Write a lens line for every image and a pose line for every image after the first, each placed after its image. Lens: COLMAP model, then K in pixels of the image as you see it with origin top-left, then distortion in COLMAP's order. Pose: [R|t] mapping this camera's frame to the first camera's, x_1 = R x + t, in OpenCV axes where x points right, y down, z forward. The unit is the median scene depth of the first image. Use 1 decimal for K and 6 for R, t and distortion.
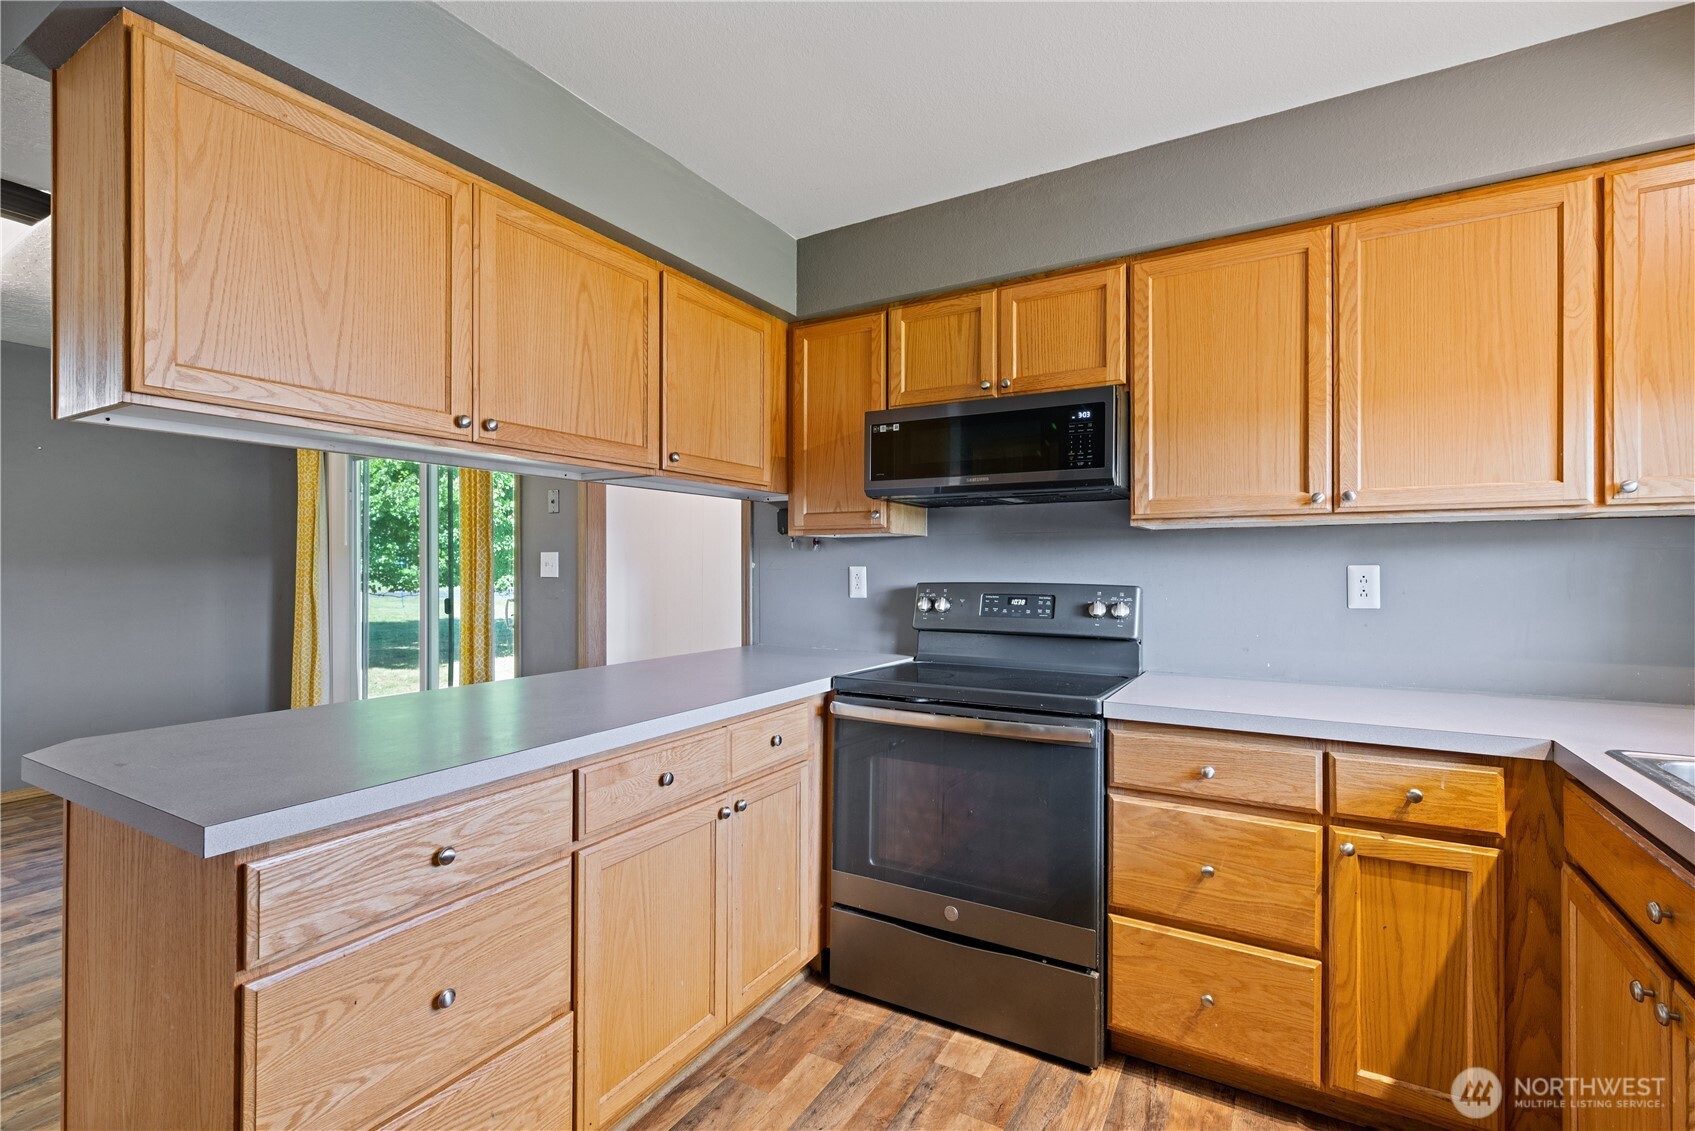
lens RADIAL K [[777.5, 0, 845.2], [0, 777.5, 564.6], [0, 0, 1]] dist [-0.002708, -0.000071]
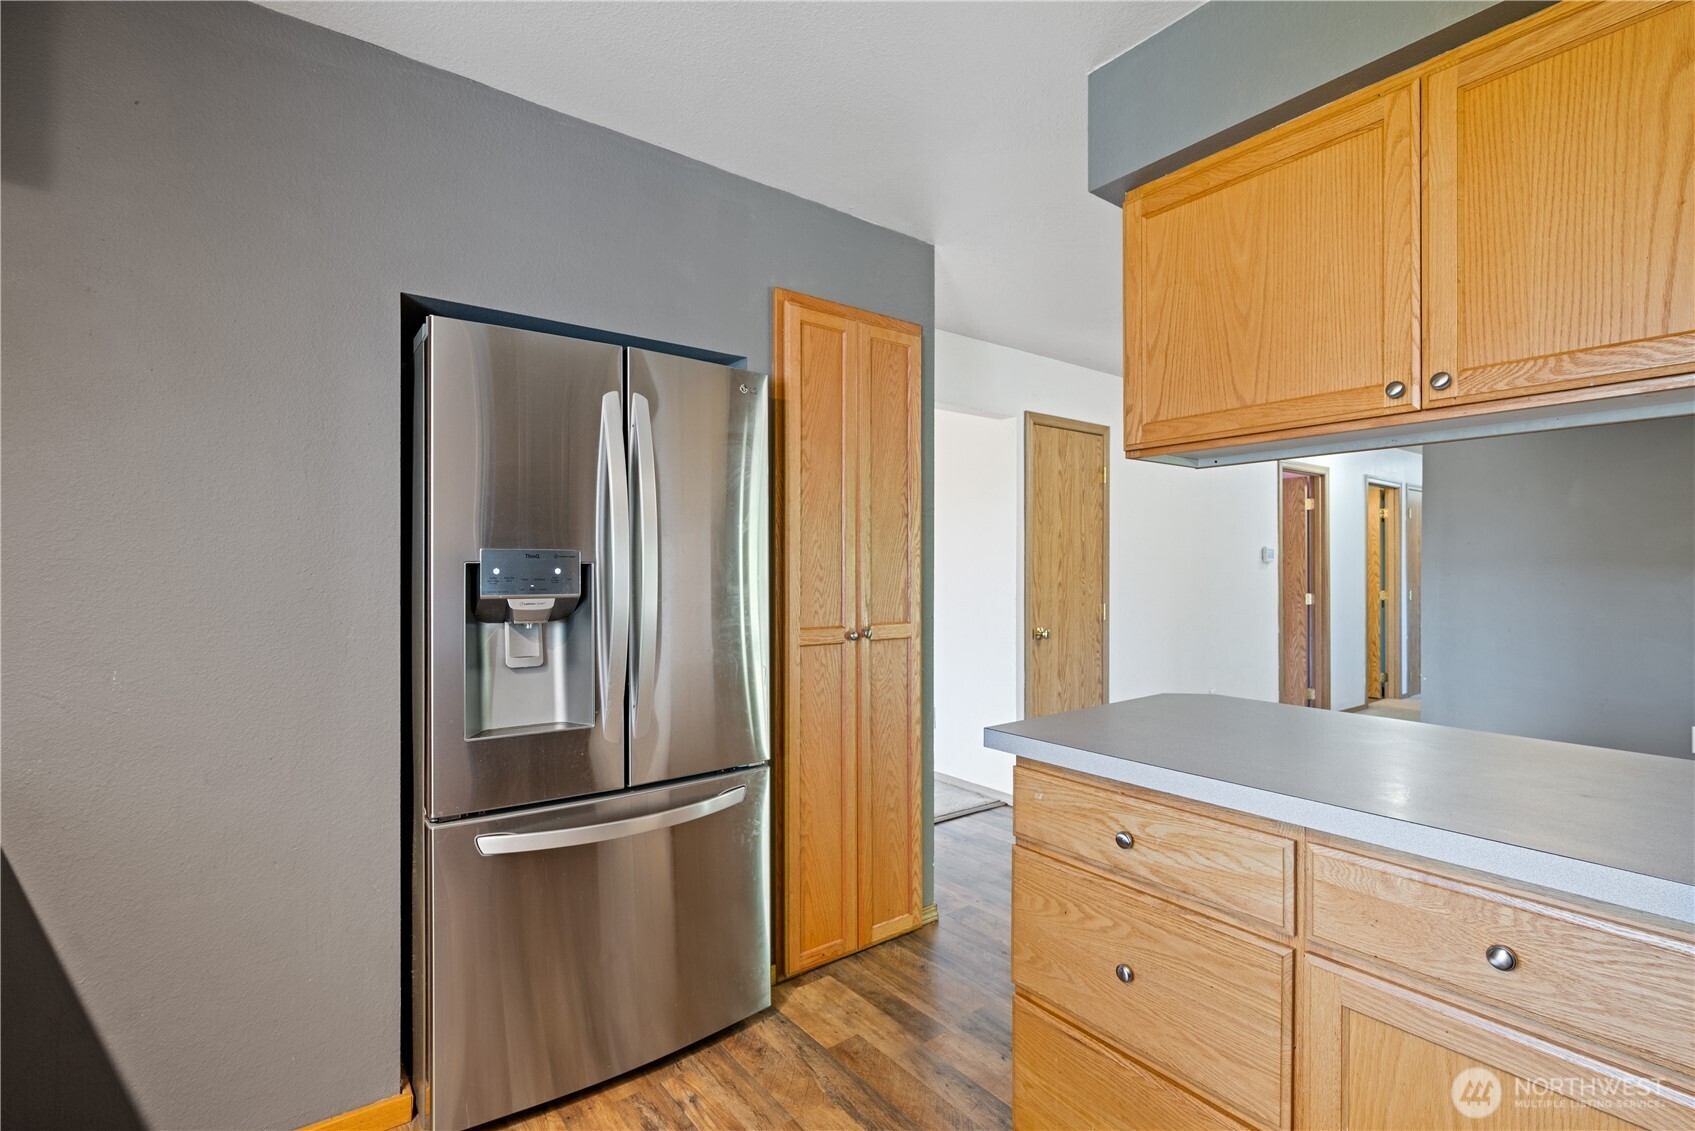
lens RADIAL K [[777.5, 0, 850.1], [0, 777.5, 564.8], [0, 0, 1]] dist [-0.002708, -0.000071]
pose [[-0.396690, -0.004791, -0.917940, 0.596933], [0.000717, 0.999984, -0.005529, -0.000096], [0.917952, -0.002852, -0.396680, 1.032354]]
